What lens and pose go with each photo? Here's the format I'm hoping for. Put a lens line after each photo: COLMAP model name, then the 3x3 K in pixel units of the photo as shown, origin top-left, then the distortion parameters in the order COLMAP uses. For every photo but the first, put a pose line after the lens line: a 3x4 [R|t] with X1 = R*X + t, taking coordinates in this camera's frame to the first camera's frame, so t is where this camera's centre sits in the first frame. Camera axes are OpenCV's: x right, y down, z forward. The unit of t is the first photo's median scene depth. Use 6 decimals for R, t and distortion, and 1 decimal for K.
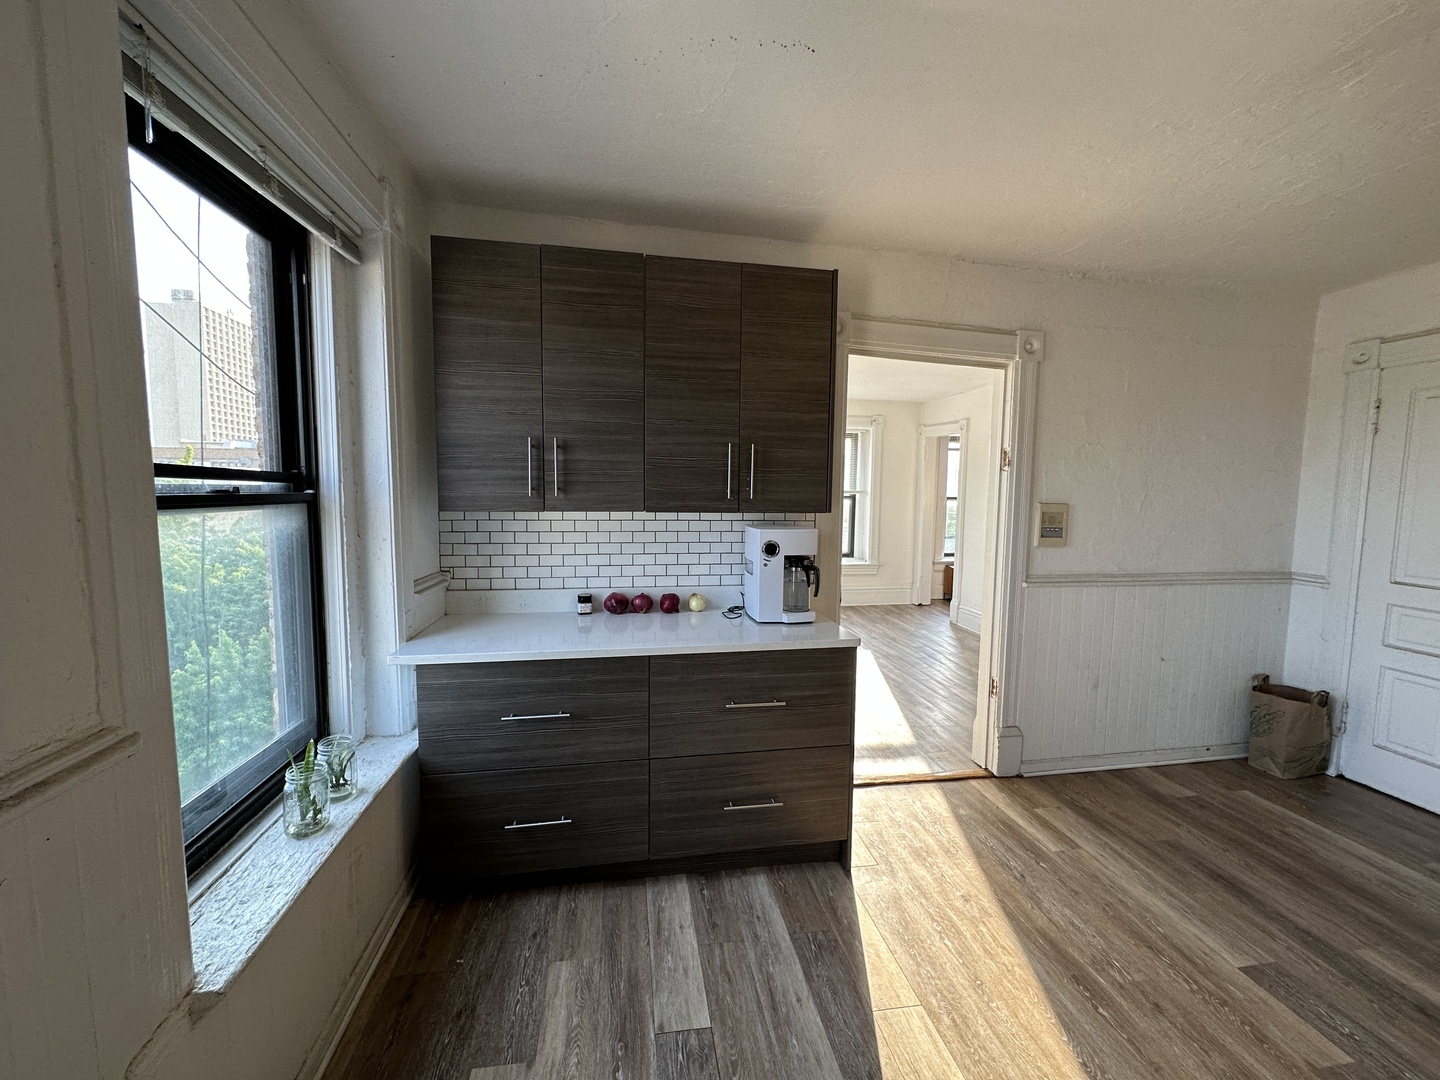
lens RADIAL K [[573.1, 0, 720.5], [0, 573.1, 540.4], [0, 0, 1]] dist [-0.004567, 0.001819]
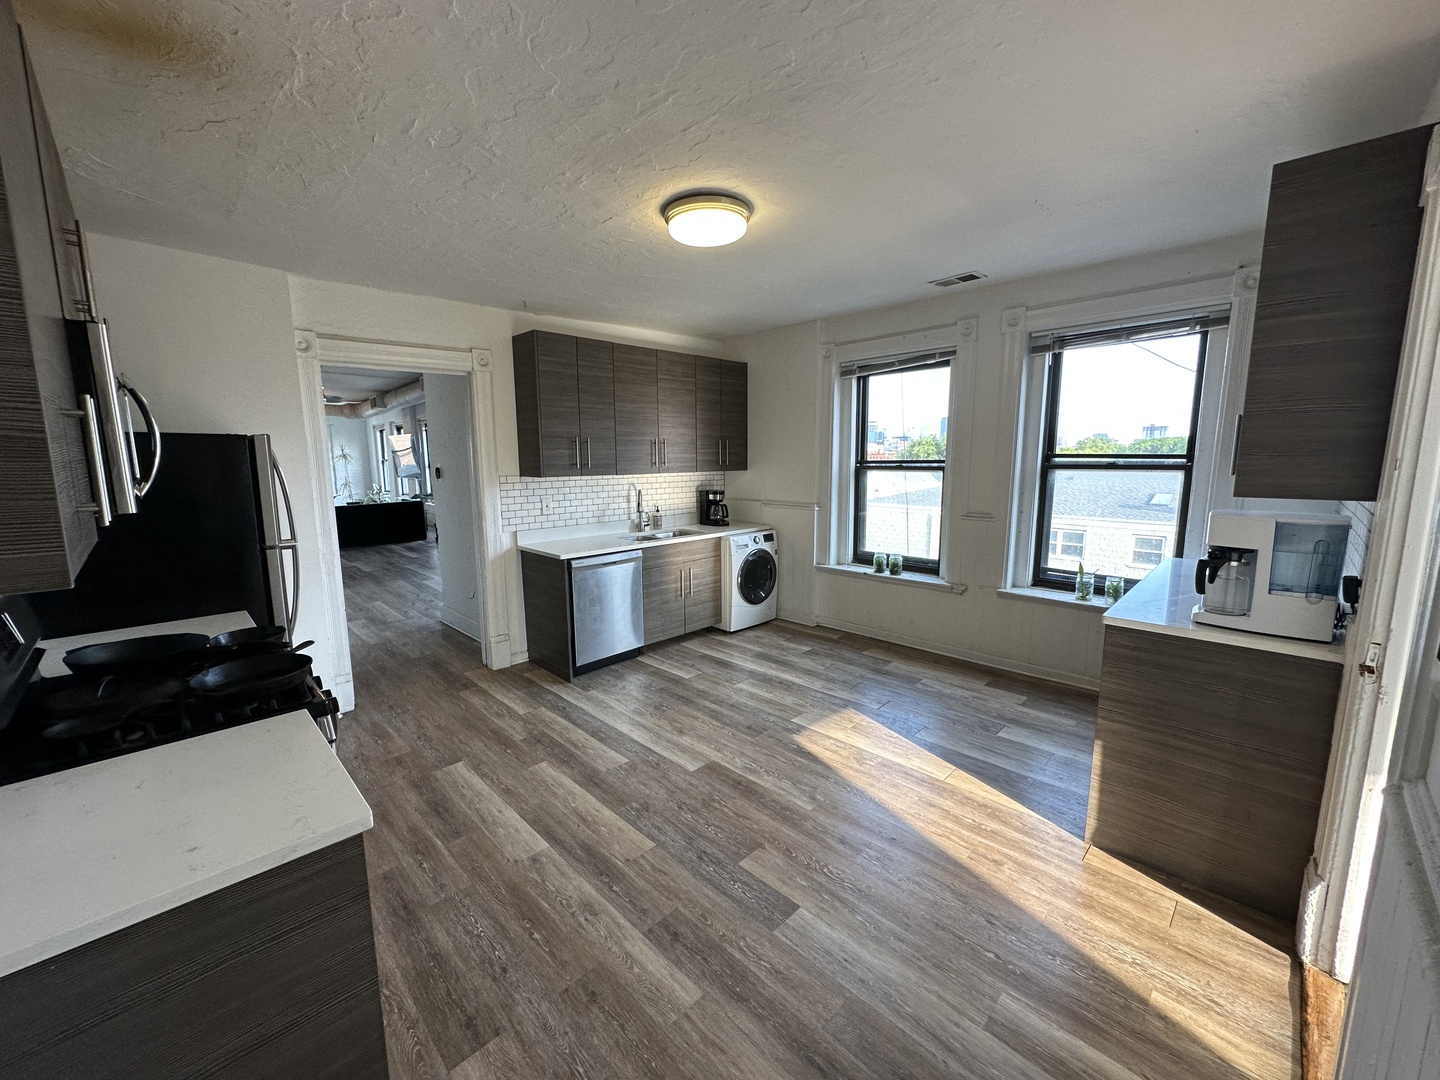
lens RADIAL K [[573.1, 0, 717.9], [0, 573.1, 543.7], [0, 0, 1]] dist [-0.004567, 0.001819]
pose [[-0.822562, 0.083974, -0.562442, 1.252457], [-0.049679, 0.974645, 0.218173, -0.125738], [0.566502, 0.207402, -0.797534, 1.290227]]
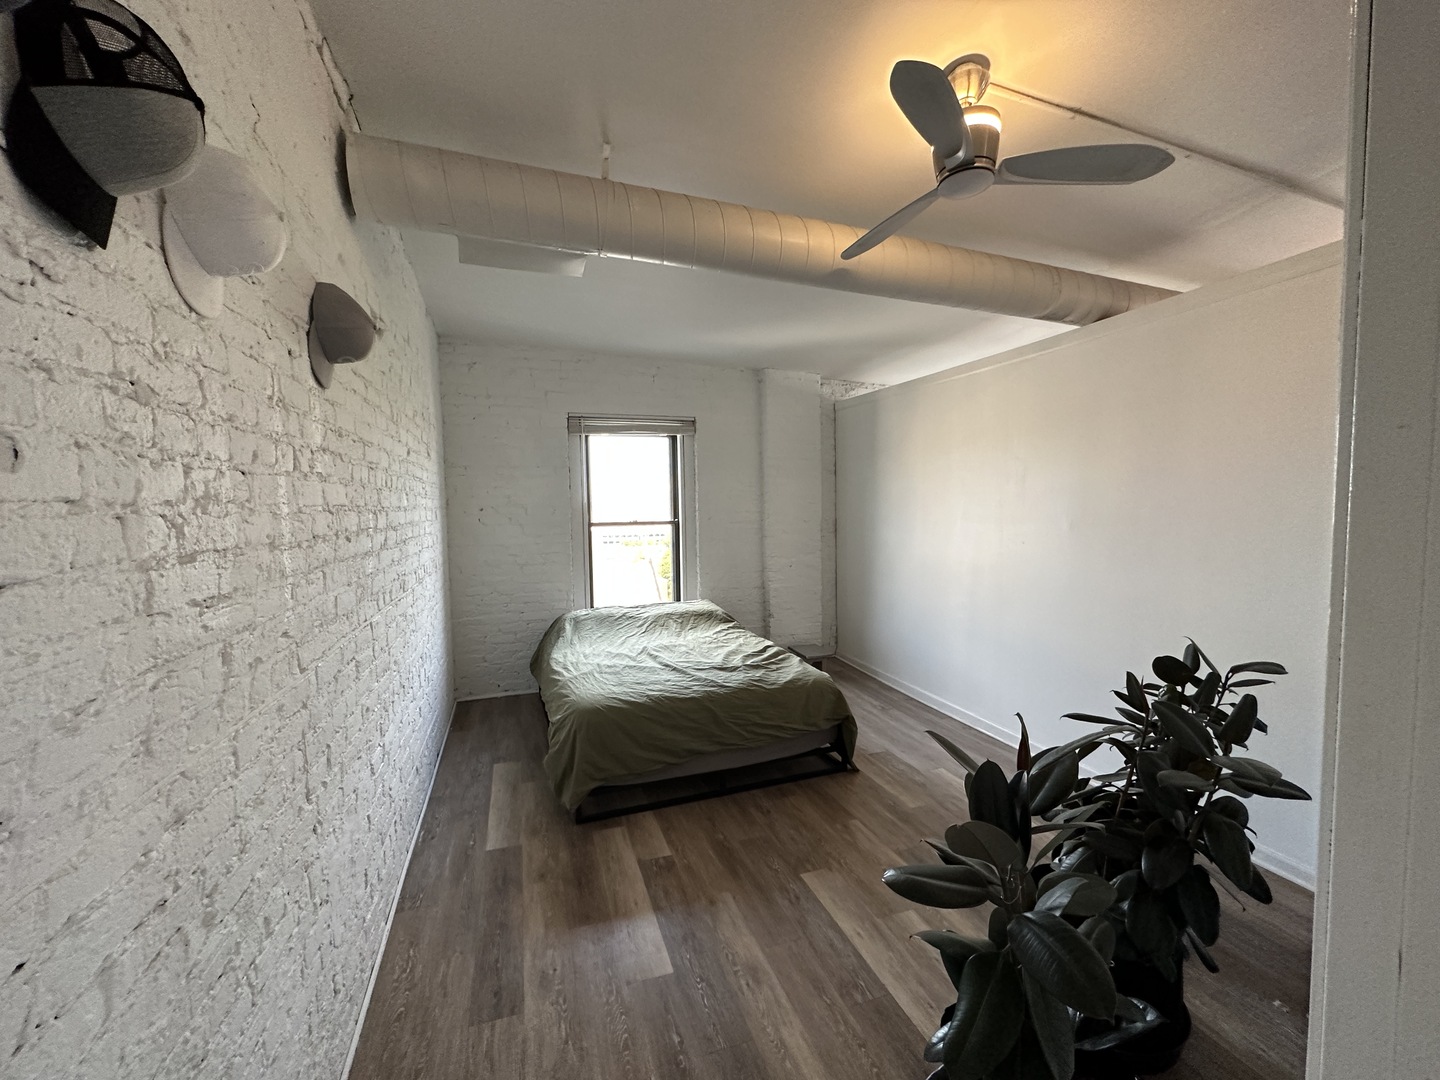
lens RADIAL K [[573.1, 0, 722.8], [0, 573.1, 542.0], [0, 0, 1]] dist [-0.004567, 0.001819]
pose [[-0.984775, 0.013033, -0.173346, 0.452956], [-0.011937, 0.989762, 0.142229, -0.149573], [0.173425, 0.142132, -0.974537, 1.462660]]
